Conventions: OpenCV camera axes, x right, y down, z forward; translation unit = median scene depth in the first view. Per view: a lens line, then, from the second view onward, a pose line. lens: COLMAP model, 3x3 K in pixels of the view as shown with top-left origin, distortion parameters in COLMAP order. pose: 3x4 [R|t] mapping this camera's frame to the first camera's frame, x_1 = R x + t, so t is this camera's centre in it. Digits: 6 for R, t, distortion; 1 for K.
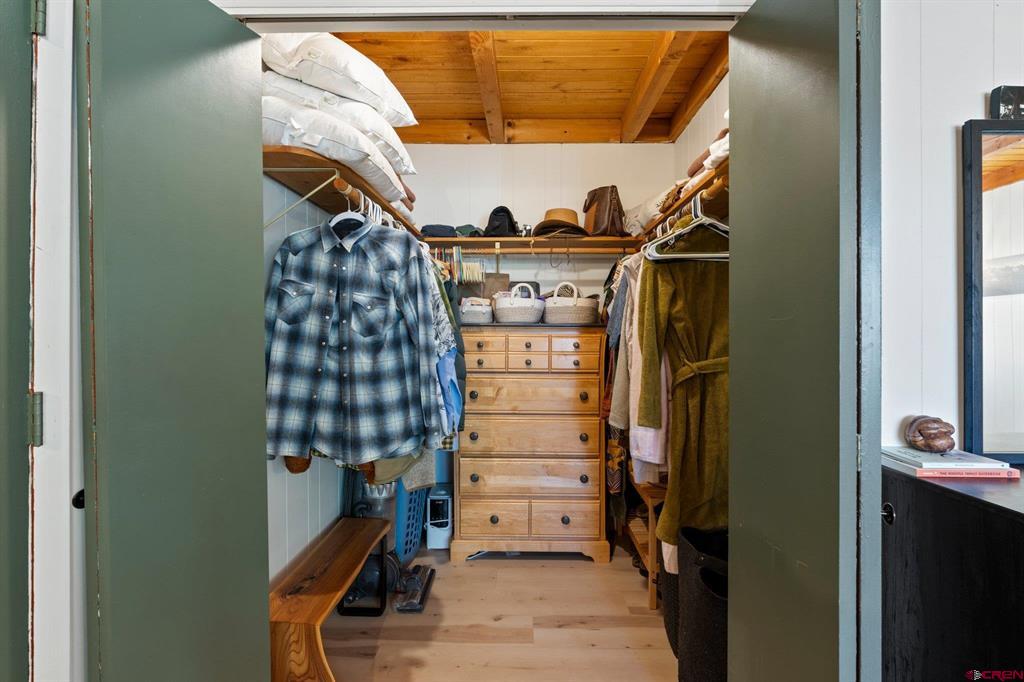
lens RADIAL K [[494.6, 0, 511.5], [0, 494.6, 338.9], [0, 0, 1]] dist [0.000489, 0.000226]
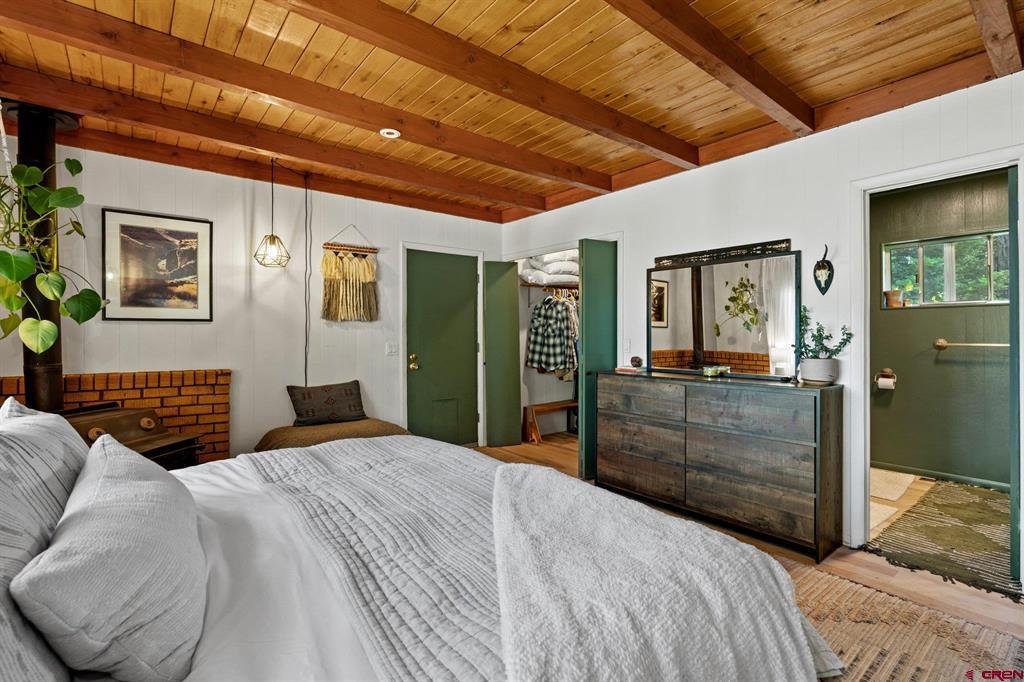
lens RADIAL K [[460.0, 0, 510.7], [0, 460.0, 333.6], [0, 0, 1]] dist [-0.007833, 0.003794]
pose [[0.632101, -0.001683, -0.774884, 1.957317], [0.001646, 0.999998, -0.000829, -0.001069], [0.774884, -0.000752, 0.632103, -1.201180]]
